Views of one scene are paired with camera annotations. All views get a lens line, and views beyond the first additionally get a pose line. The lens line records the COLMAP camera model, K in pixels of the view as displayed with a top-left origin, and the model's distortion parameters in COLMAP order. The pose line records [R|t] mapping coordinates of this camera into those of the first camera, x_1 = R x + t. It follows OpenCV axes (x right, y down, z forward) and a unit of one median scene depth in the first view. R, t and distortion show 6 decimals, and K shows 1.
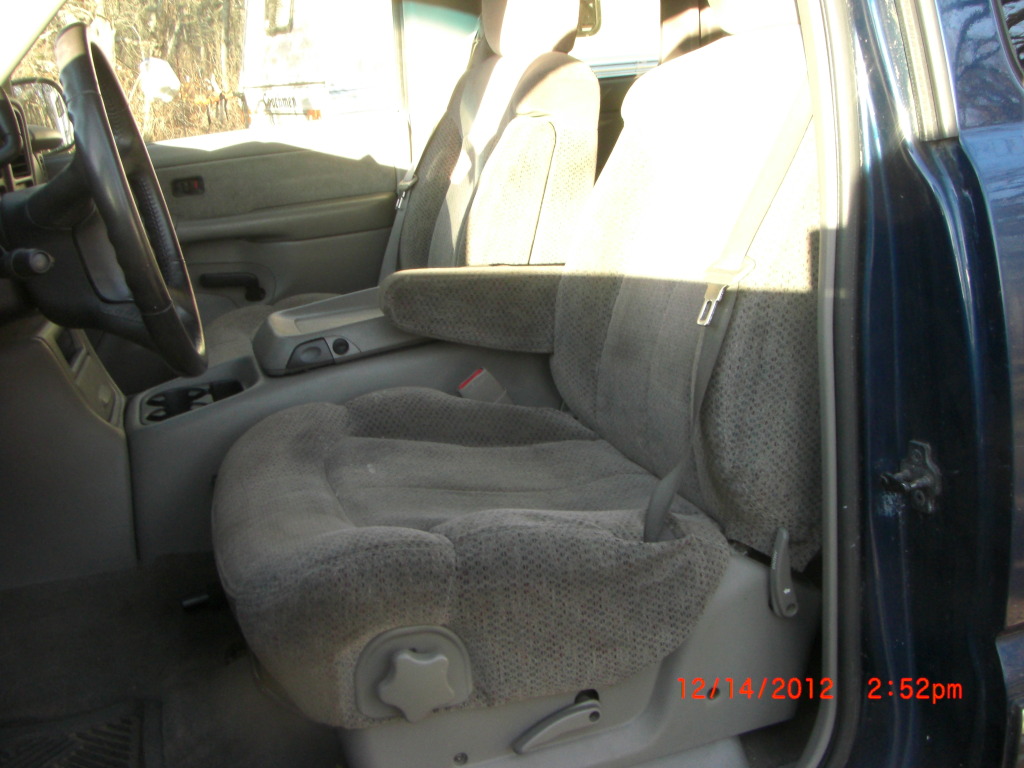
lens RADIAL K [[1130.1, 0, 512.0], [0, 1130.1, 384.0], [0, 0, 1]] dist [-0.282551, 0.006440]
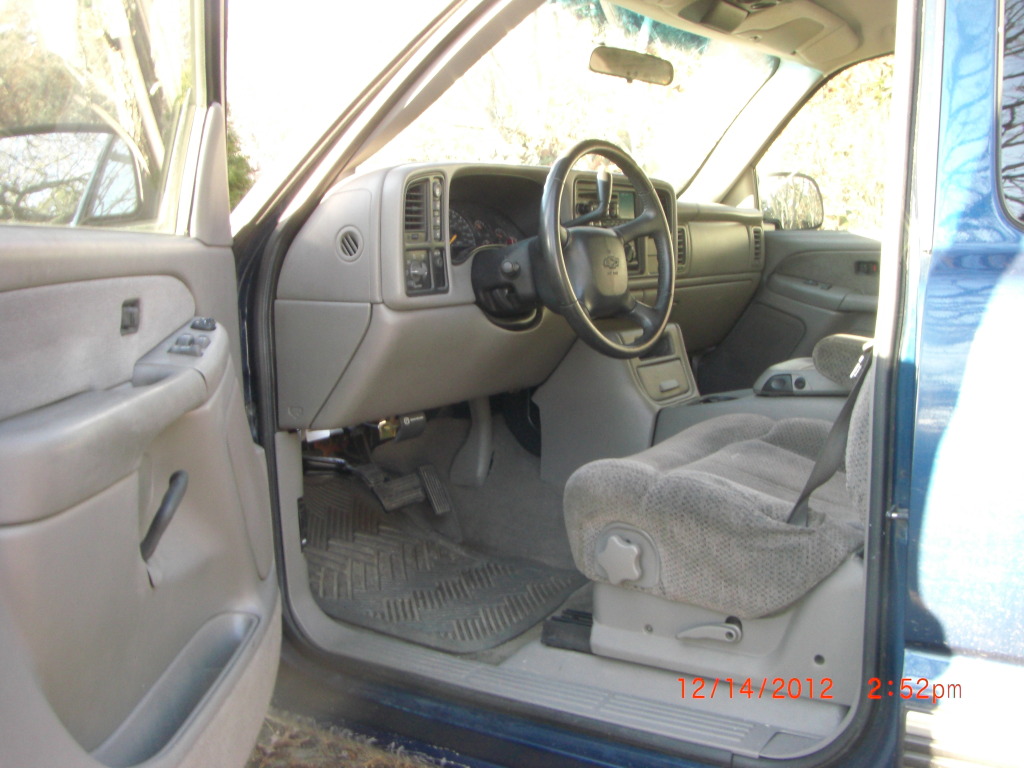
lens RADIAL K [[1130.1, 0, 512.0], [0, 1130.1, 384.0], [0, 0, 1]] dist [-0.282551, 0.006440]
pose [[0.589689, 0.175844, -0.788255, 0.997817], [-0.241075, 0.969838, 0.036005, 0.004797], [0.770811, 0.168797, 0.614295, -0.144000]]
